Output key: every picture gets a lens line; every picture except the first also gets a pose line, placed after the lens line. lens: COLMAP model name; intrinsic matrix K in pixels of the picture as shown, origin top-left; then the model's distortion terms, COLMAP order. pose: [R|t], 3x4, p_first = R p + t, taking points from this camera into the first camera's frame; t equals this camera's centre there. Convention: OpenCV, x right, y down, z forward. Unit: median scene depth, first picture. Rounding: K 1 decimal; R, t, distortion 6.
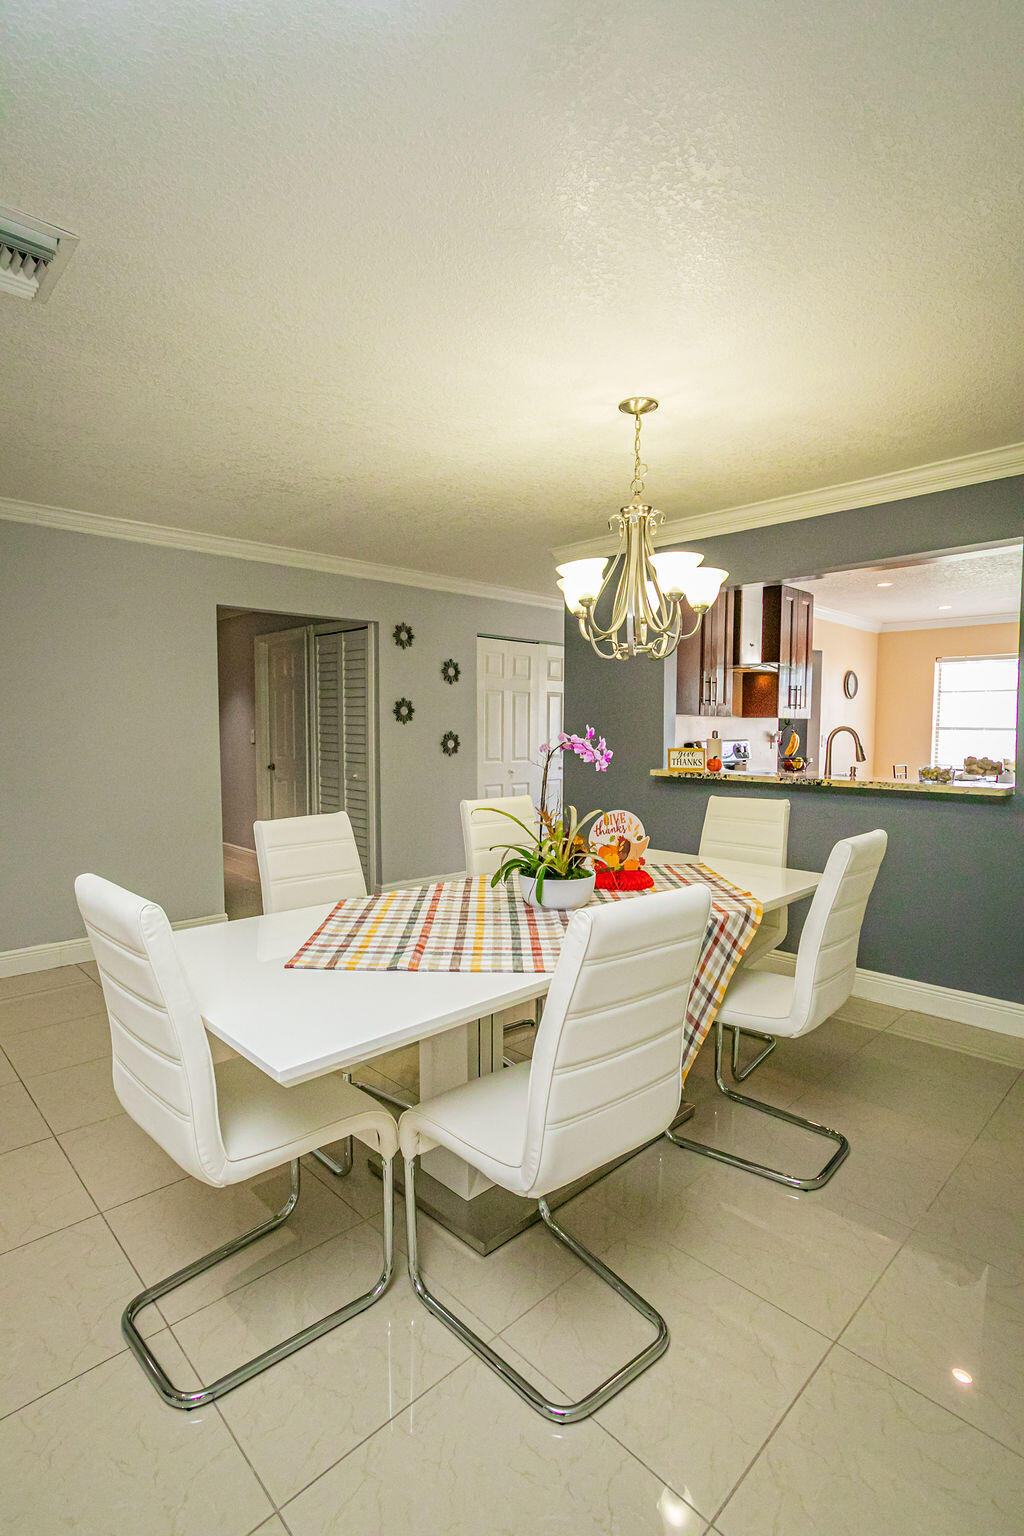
lens RADIAL K [[737.9, 0, 495.7], [0, 737.9, 779.4], [0, 0, 1]] dist [-0.053611, 0.033540]
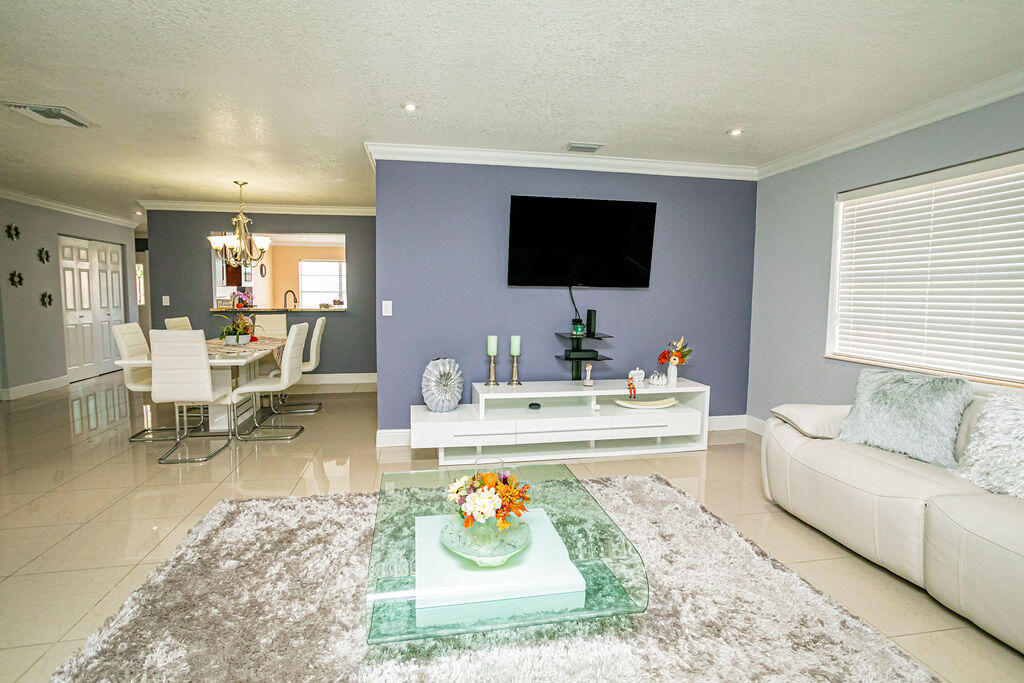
lens RADIAL K [[491.9, 0, 506.2], [0, 491.9, 331.9], [0, 0, 1]] dist [-0.053611, 0.033540]
pose [[0.539706, -0.063794, 0.839433, -0.530331], [0.054476, 0.997681, 0.040795, 0.045369], [-0.840089, 0.023712, 0.541930, -0.564598]]
